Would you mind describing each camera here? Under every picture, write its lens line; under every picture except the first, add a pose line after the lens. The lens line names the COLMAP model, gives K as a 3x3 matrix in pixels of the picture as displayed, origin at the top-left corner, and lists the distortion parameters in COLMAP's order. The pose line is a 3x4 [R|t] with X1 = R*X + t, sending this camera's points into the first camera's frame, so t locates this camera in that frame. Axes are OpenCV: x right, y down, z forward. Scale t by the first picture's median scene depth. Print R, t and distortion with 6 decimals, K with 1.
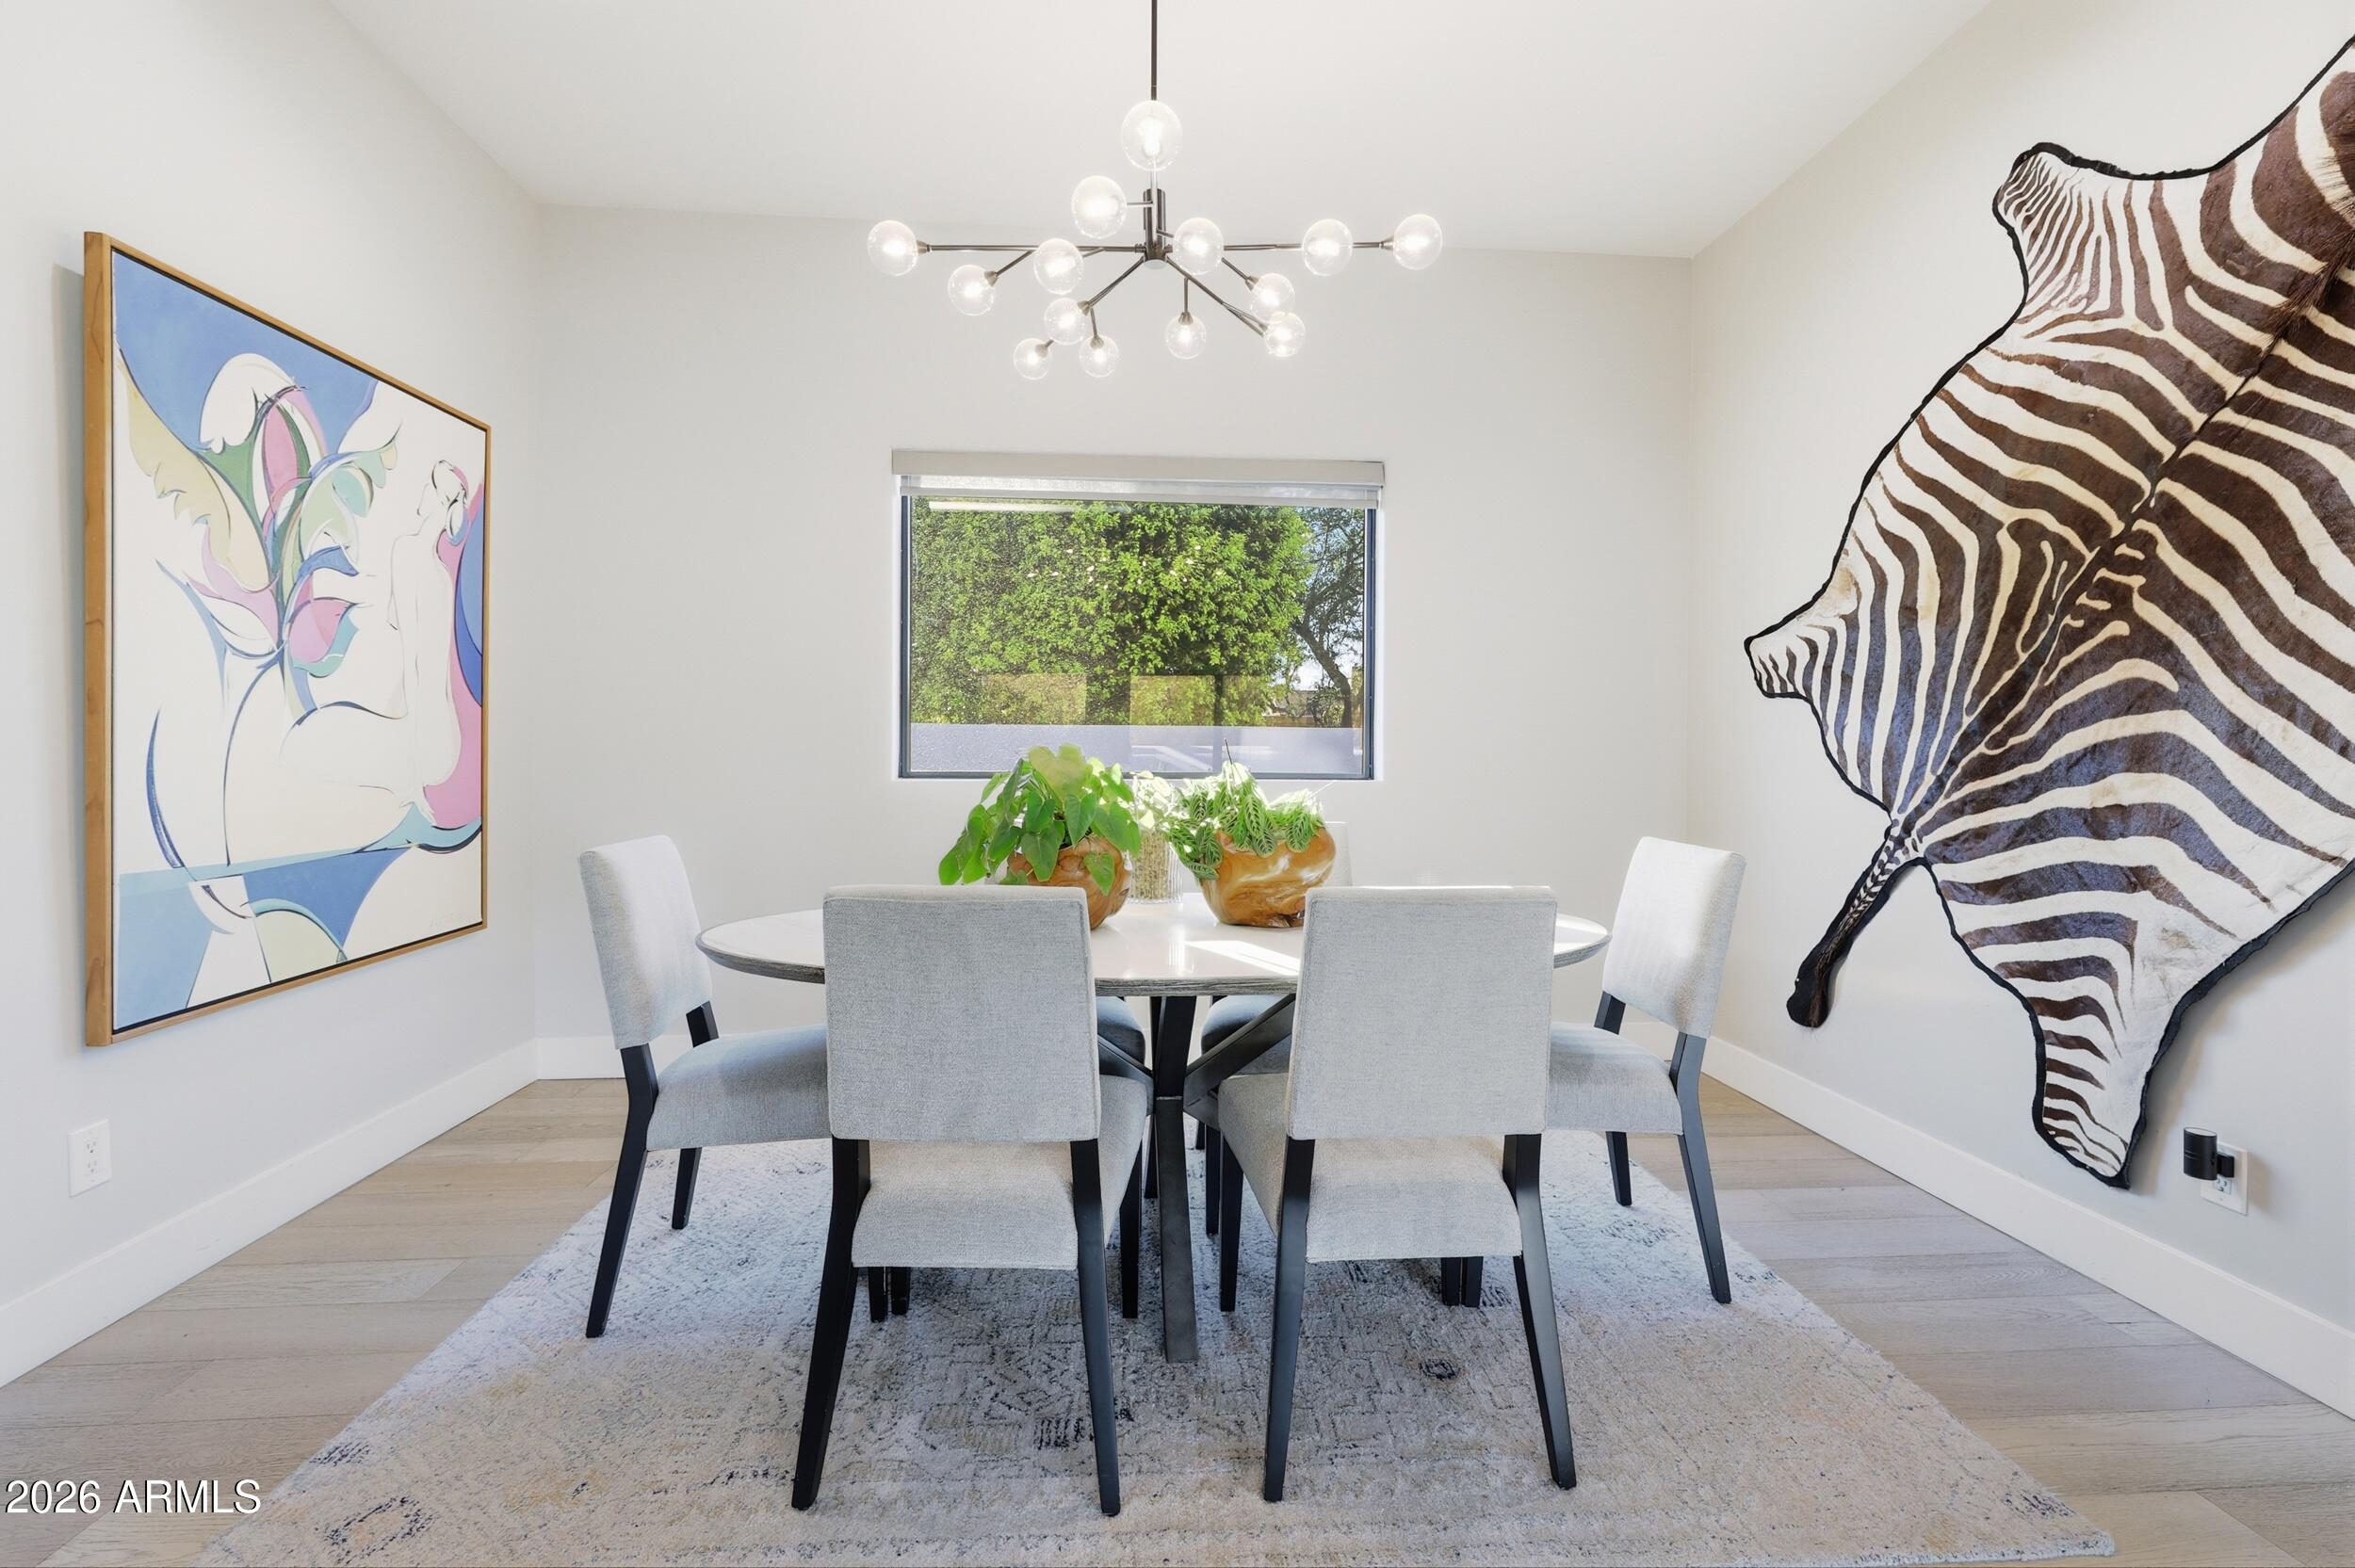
lens RADIAL K [[1069.1, 0, 1178.9], [0, 1069.1, 776.9], [0, 0, 1]] dist [-0.002246, -0.001570]
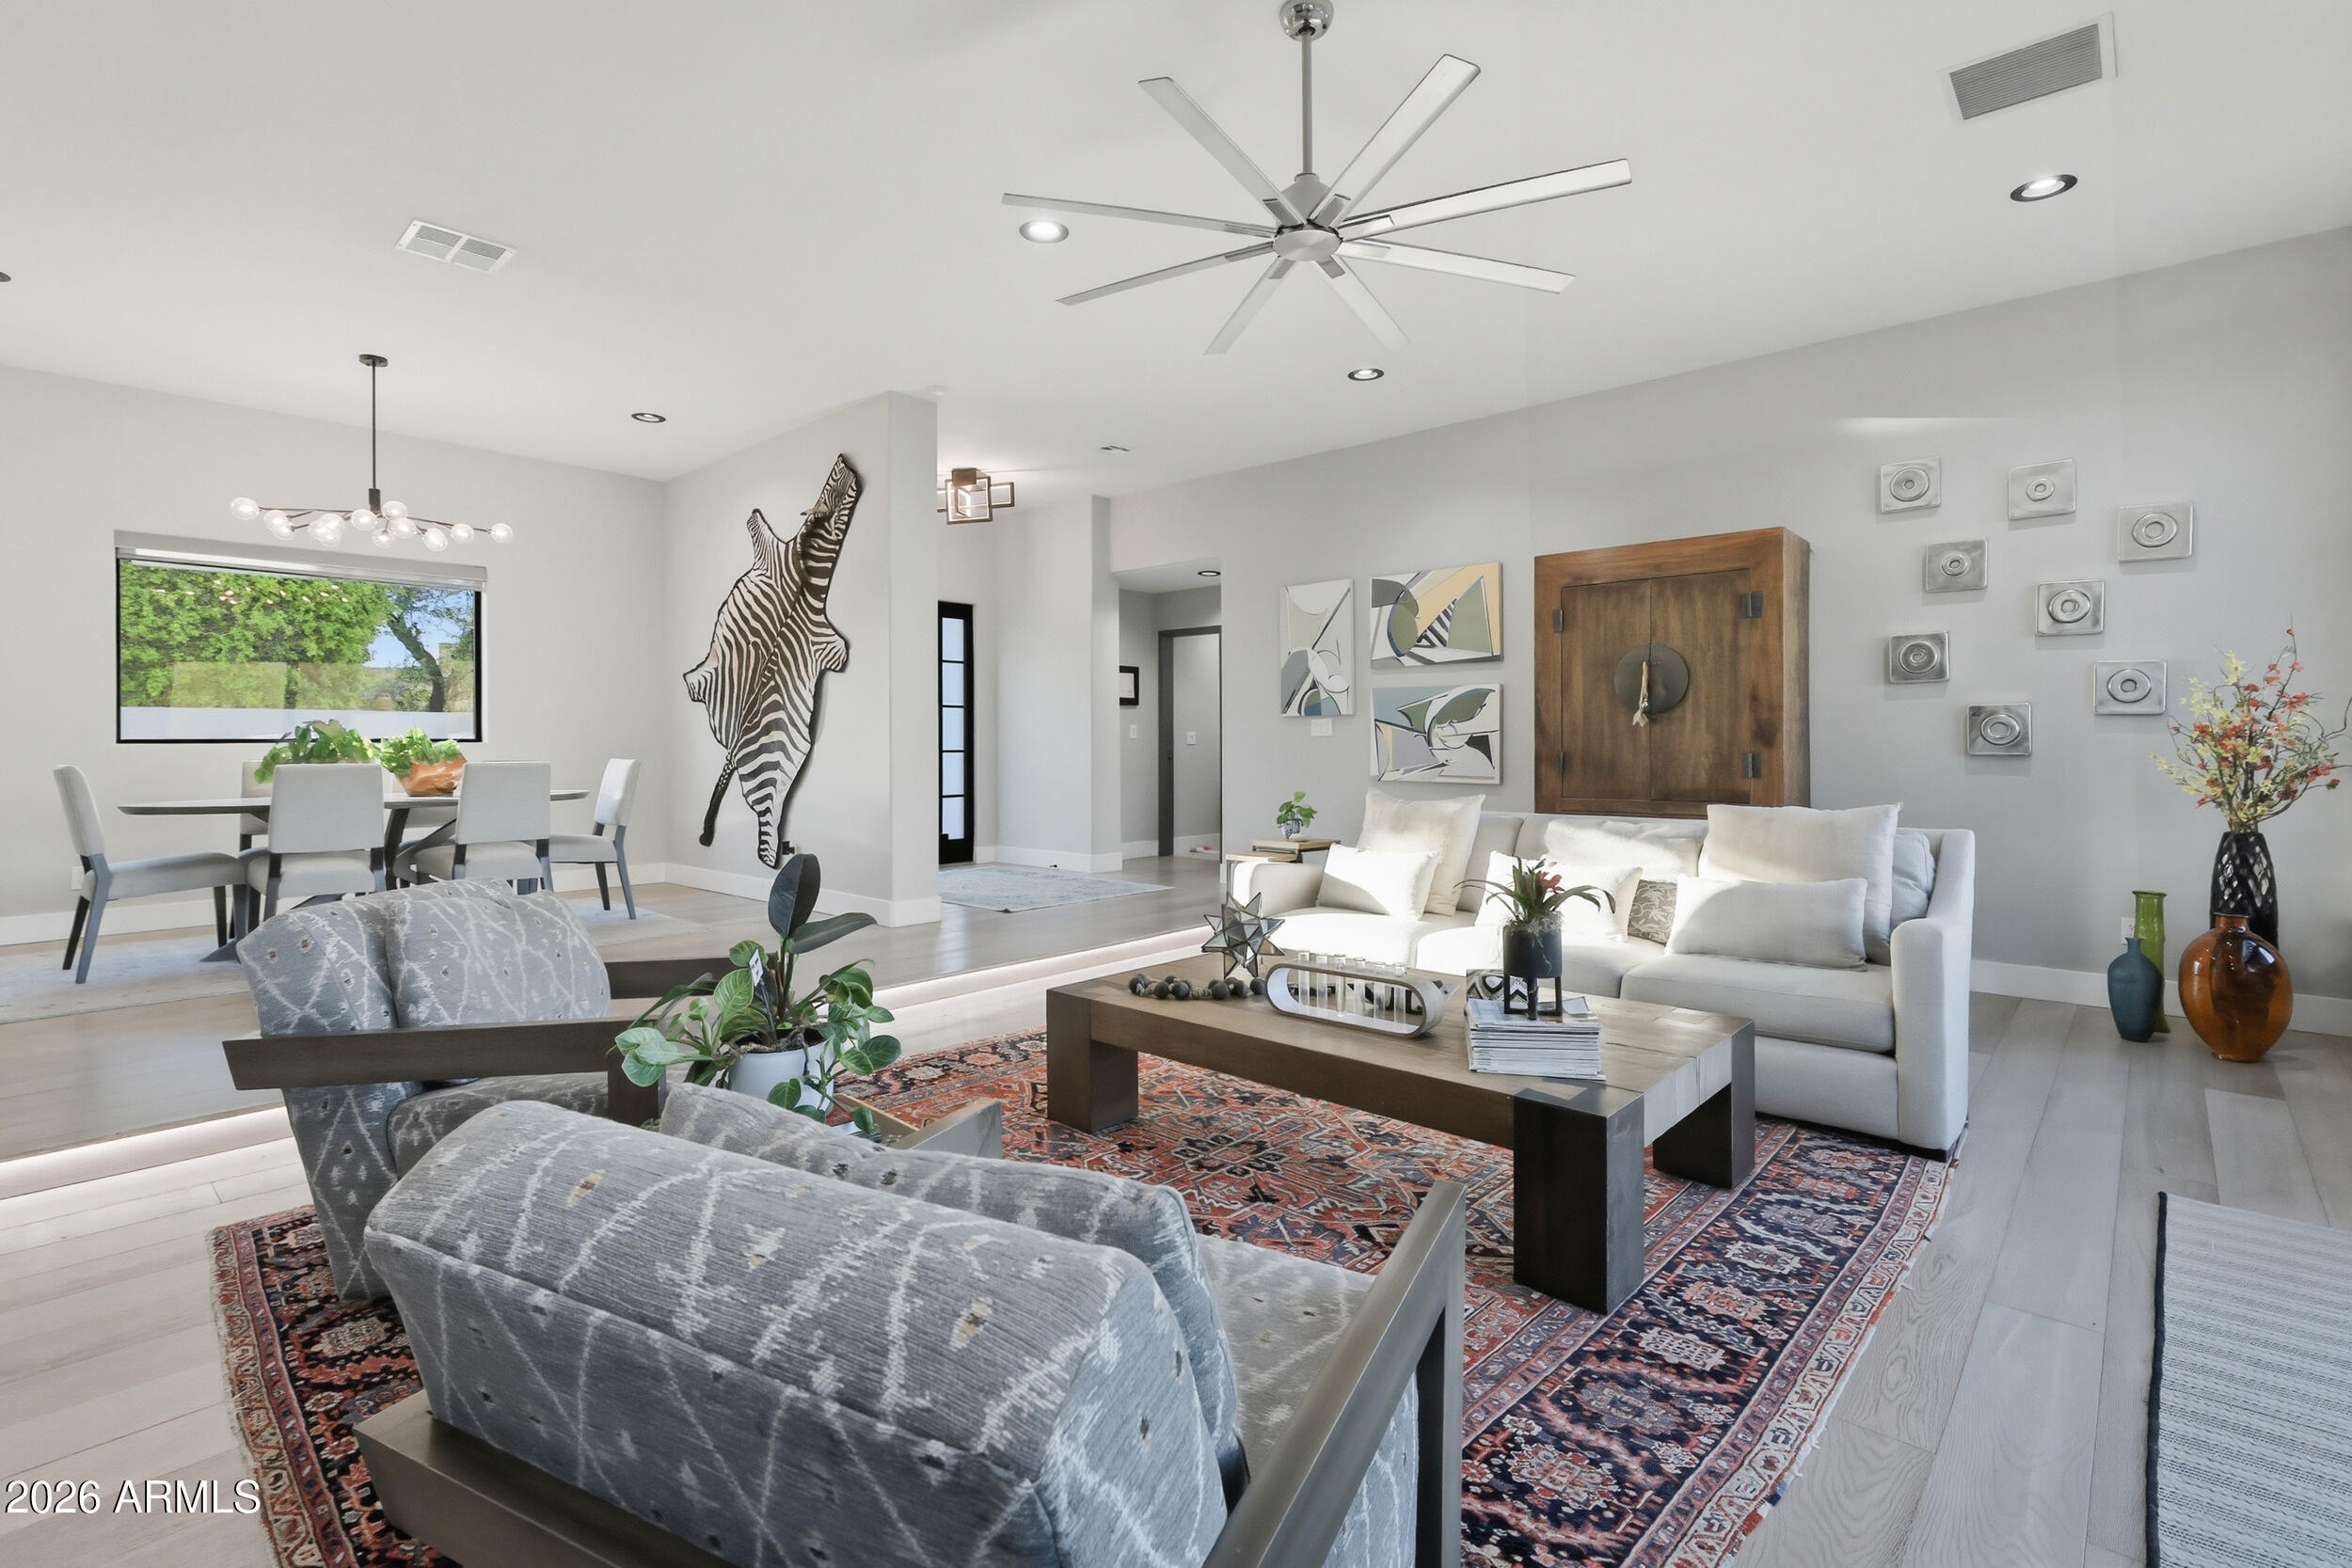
lens RADIAL K [[1067.8, 0, 1176.5], [0, 1067.8, 736.8], [0, 0, 1]] dist [-0.002246, -0.001570]
pose [[0.720082, -0.006605, 0.693857, -0.097468], [0.023088, 0.999629, -0.014445, 0.020511], [-0.693504, 0.026422, 0.719968, -0.486873]]
